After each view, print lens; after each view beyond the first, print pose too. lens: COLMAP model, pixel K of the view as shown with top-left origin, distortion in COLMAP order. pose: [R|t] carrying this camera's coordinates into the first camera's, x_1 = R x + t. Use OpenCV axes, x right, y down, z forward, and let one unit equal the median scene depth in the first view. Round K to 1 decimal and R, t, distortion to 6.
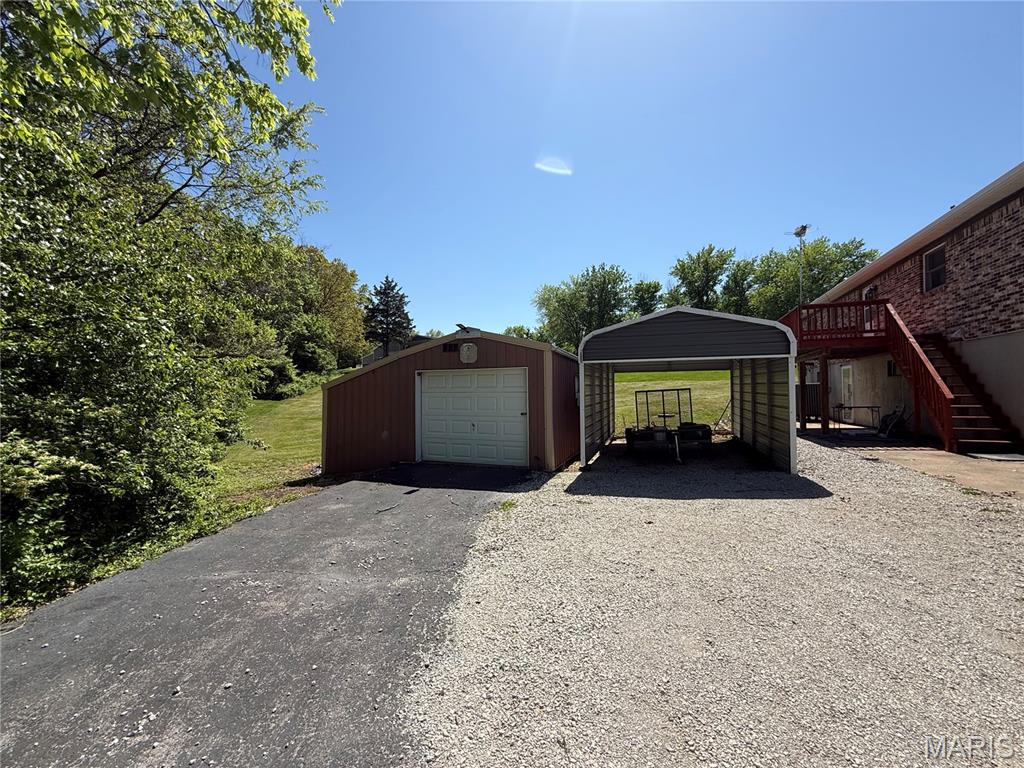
lens RADIAL K [[406.6, 0, 509.1], [0, 406.6, 386.7], [0, 0, 1]] dist [-0.001434, 0.000604]
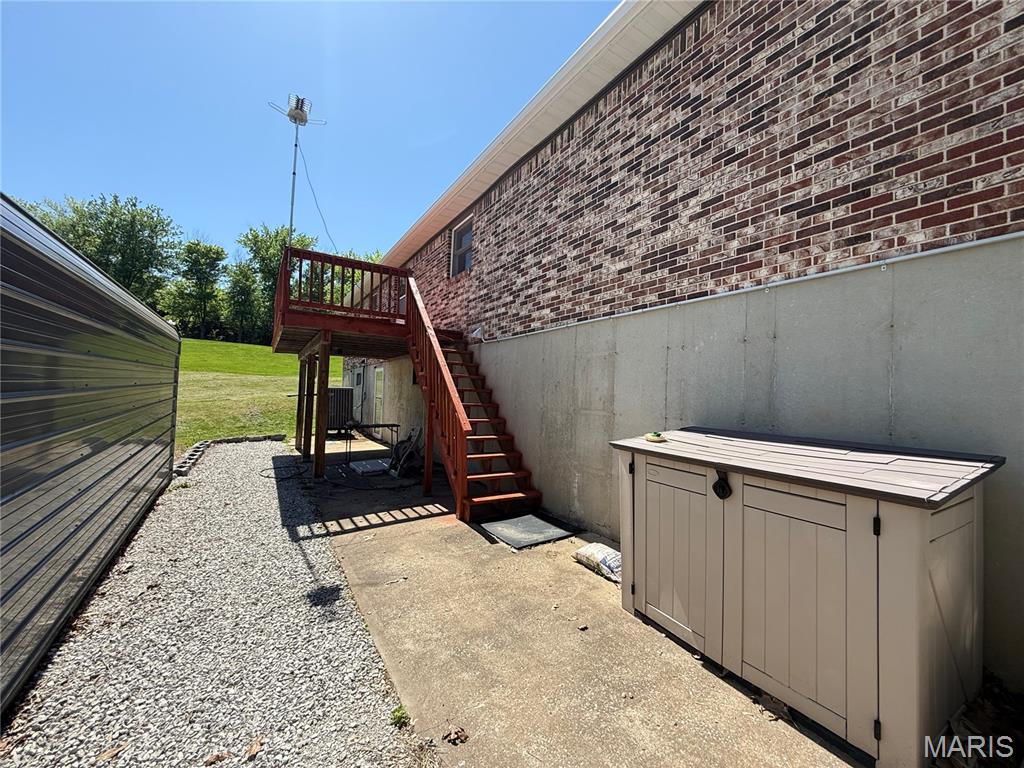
lens RADIAL K [[406.6, 0, 512.1], [0, 406.6, 377.3], [0, 0, 1]] dist [-0.001434, 0.000604]
pose [[0.584569, 0.064965, 0.808739, 0.536144], [-0.054174, 0.997690, -0.040985, -0.022899], [-0.809534, -0.019854, 0.586738, 0.502970]]
